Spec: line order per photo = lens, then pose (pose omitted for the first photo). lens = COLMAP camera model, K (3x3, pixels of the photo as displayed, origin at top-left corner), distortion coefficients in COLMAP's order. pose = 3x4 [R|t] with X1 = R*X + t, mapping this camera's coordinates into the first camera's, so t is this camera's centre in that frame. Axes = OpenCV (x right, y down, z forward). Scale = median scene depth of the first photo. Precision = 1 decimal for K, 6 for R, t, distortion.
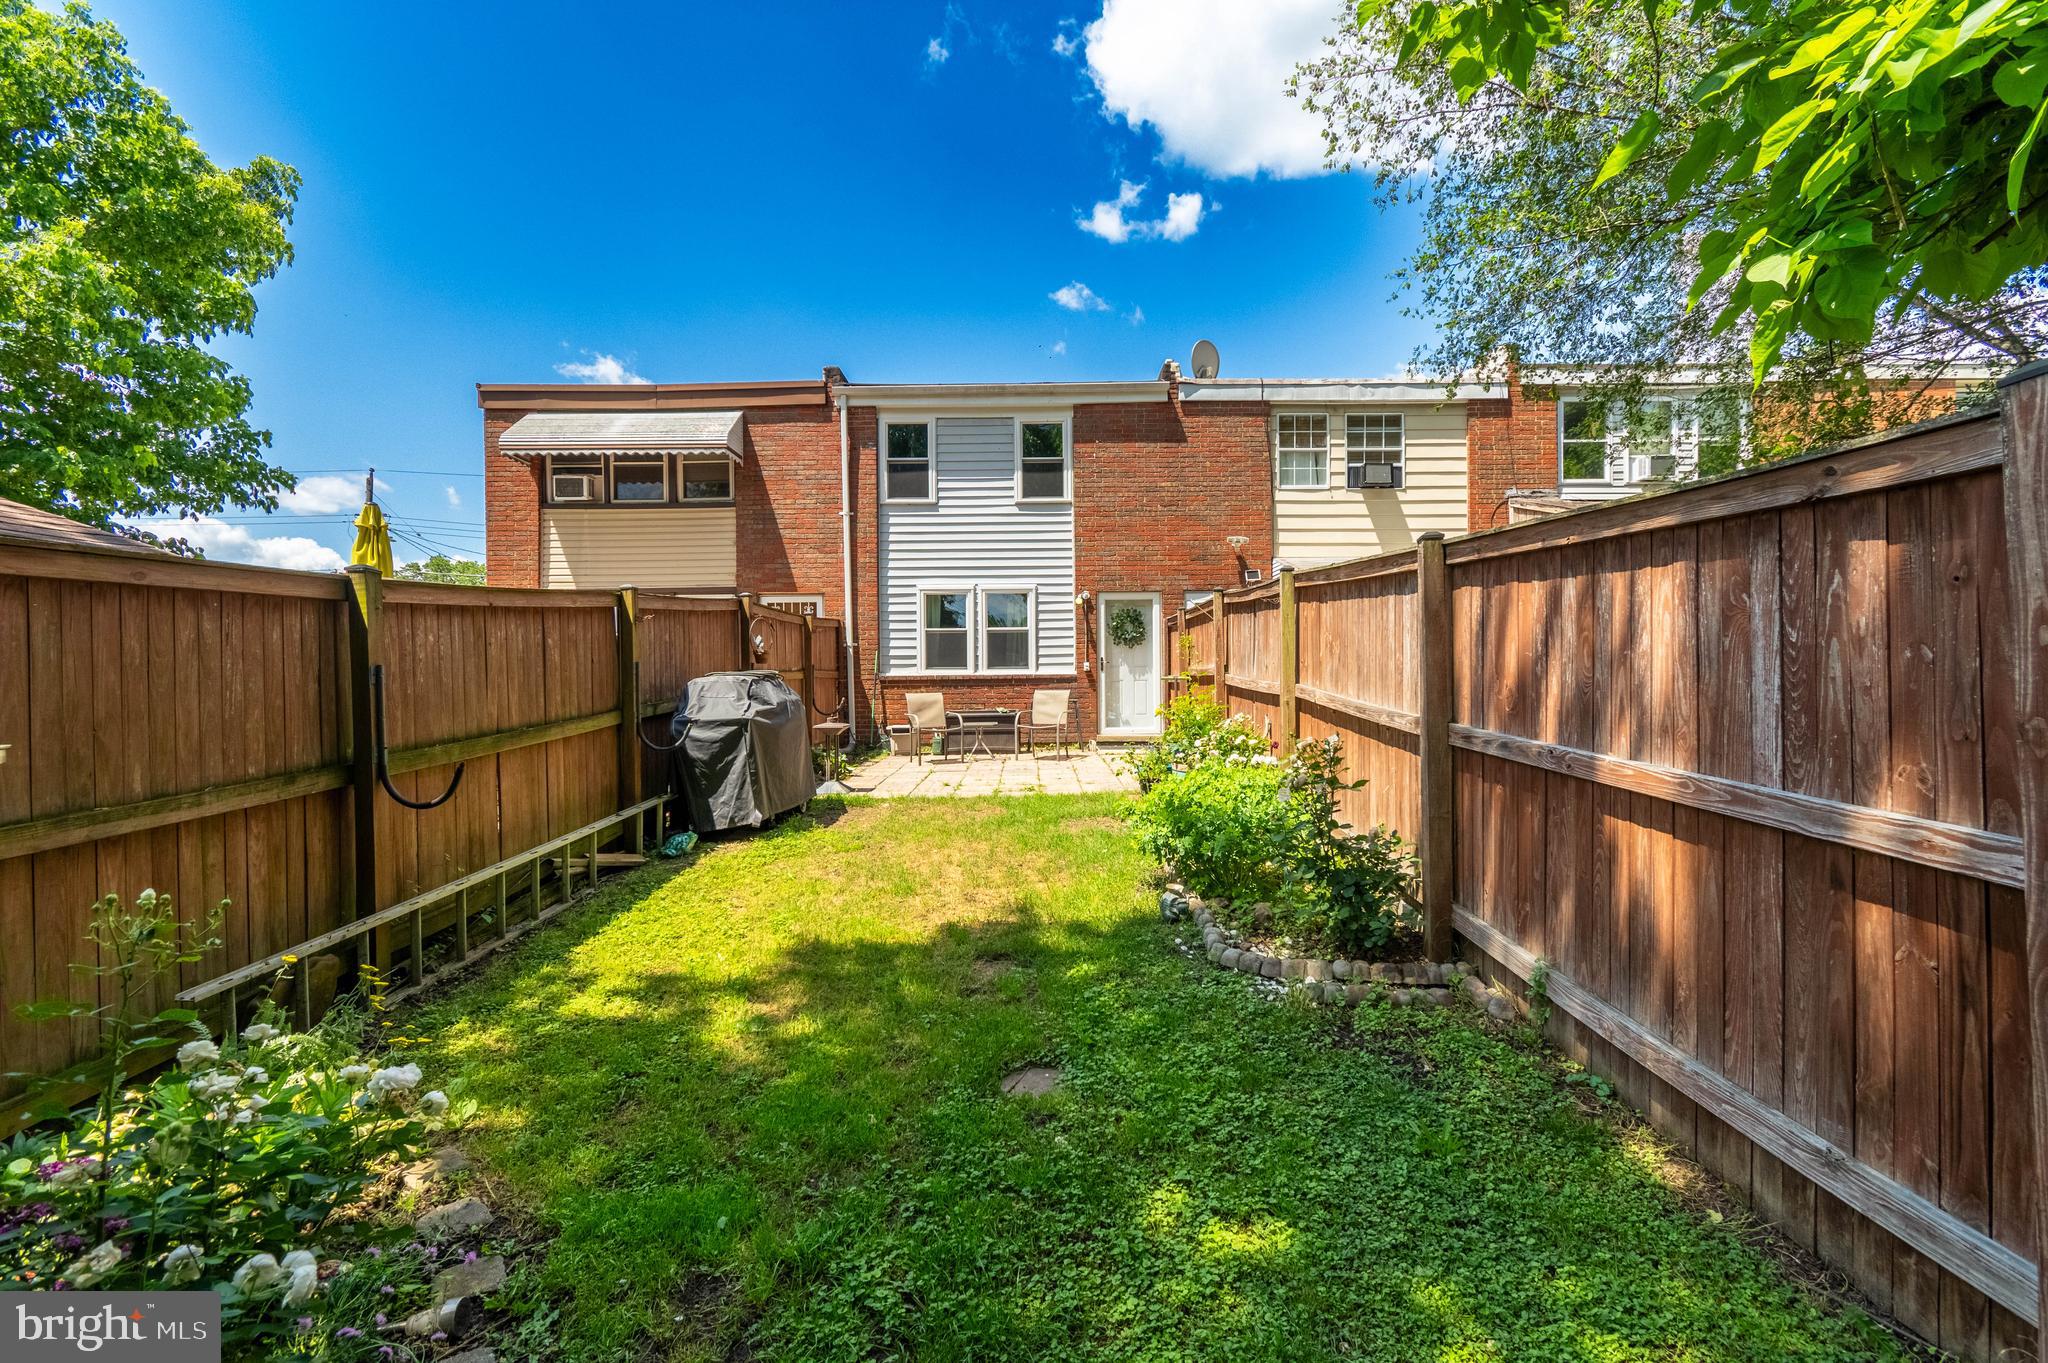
lens RADIAL K [[905.5, 0, 1030.4], [0, 905.5, 685.8], [0, 0, 1]] dist [0.001610, 0.000008]
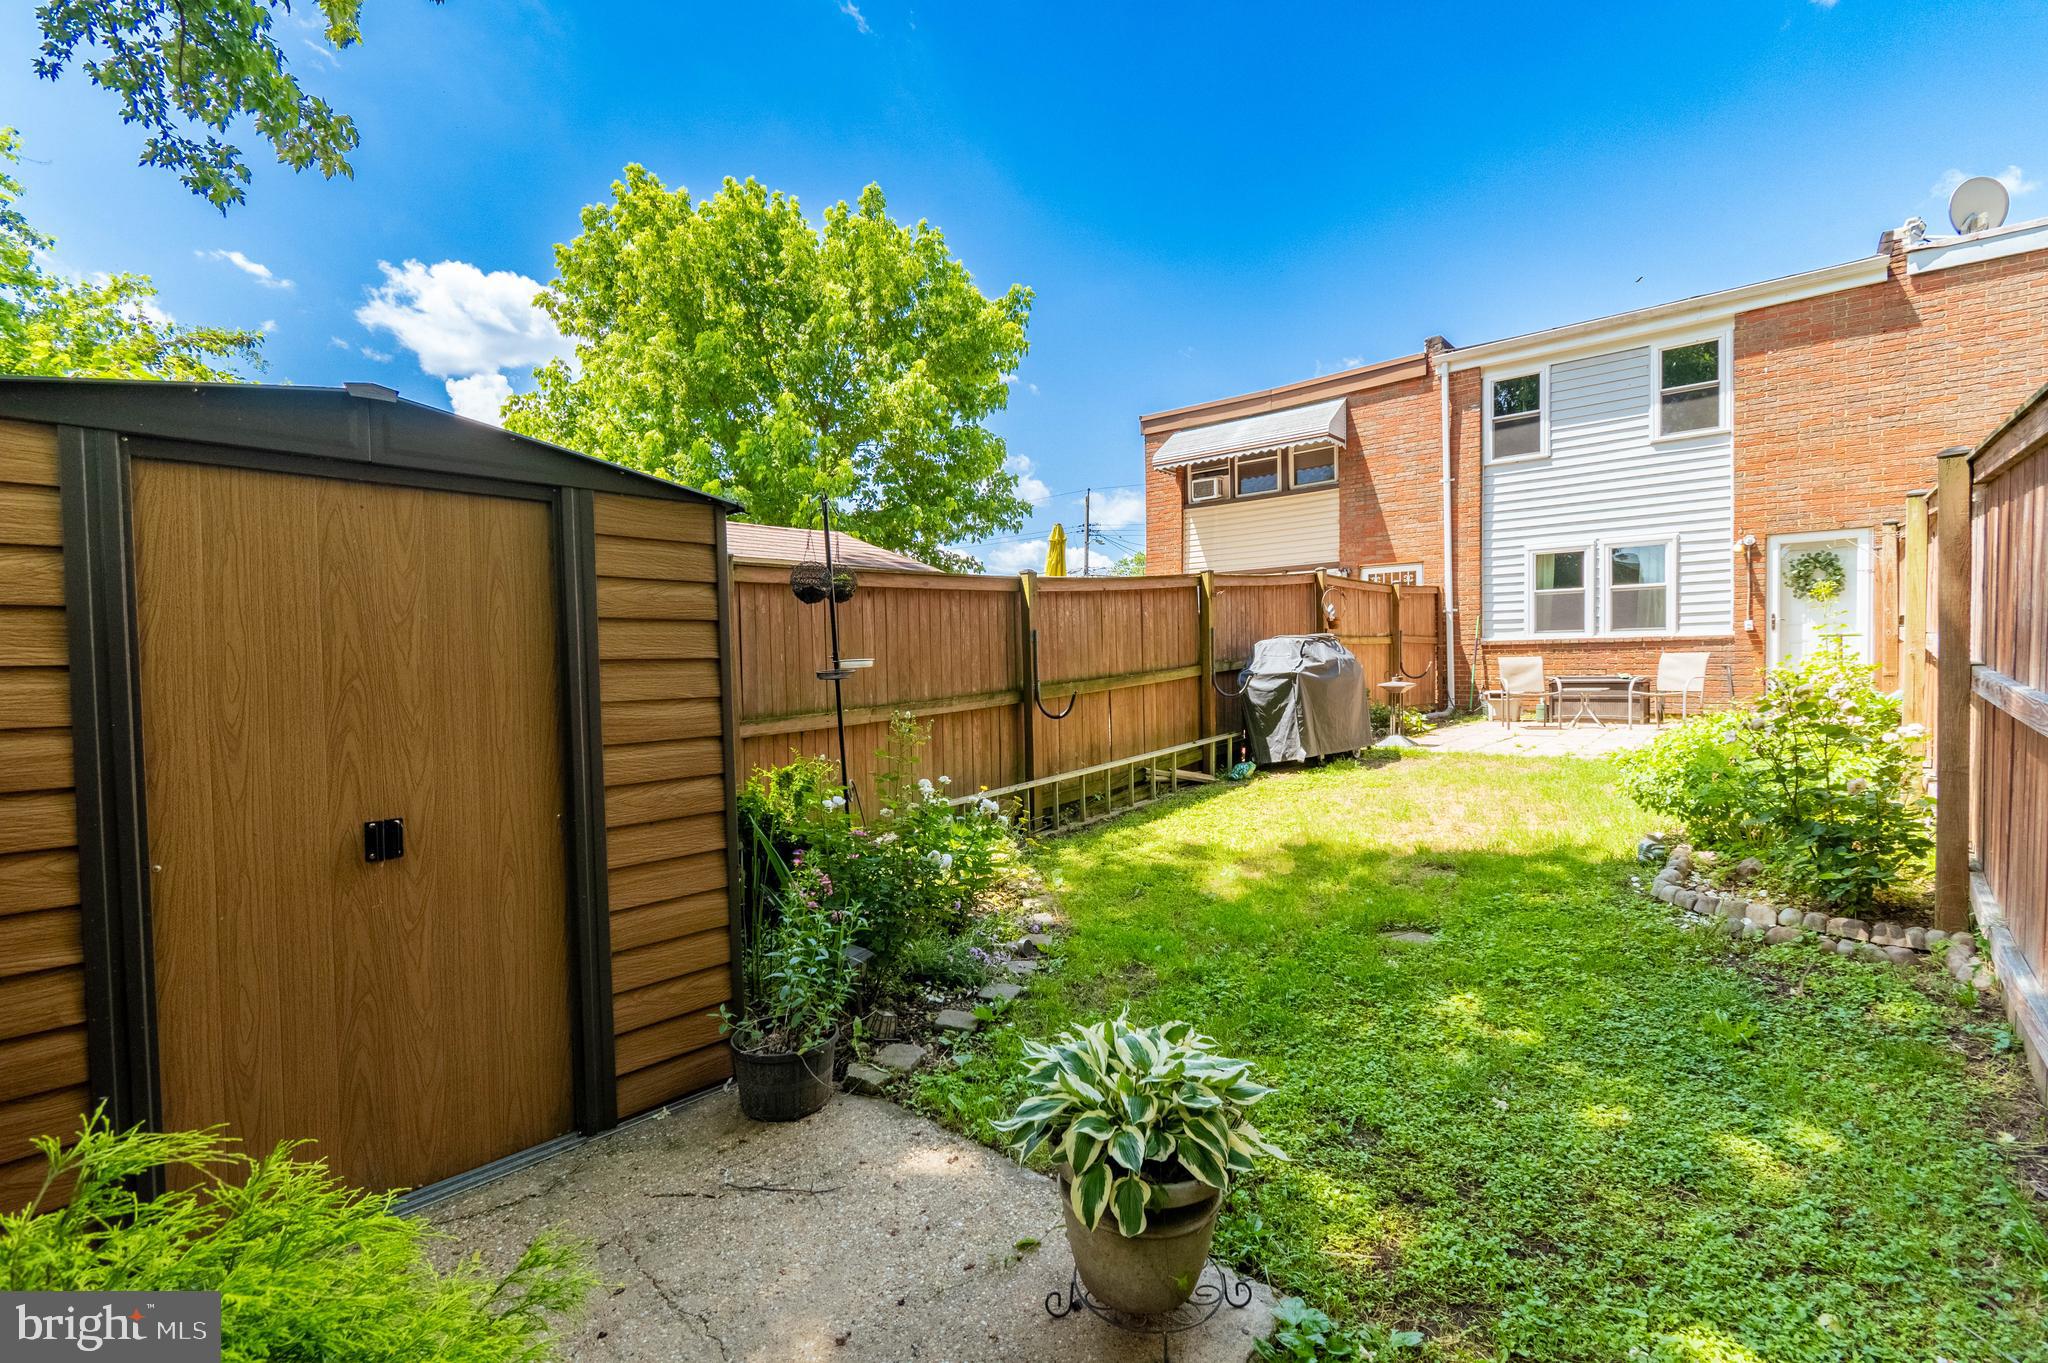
lens RADIAL K [[905.5, 0, 1030.4], [0, 905.5, 685.8], [0, 0, 1]] dist [0.001610, 0.000008]
pose [[0.763732, 0.014348, -0.645374, 0.097865], [0.003724, 0.999638, 0.026631, 0.010112], [0.645523, -0.022743, 0.763402, -0.075366]]
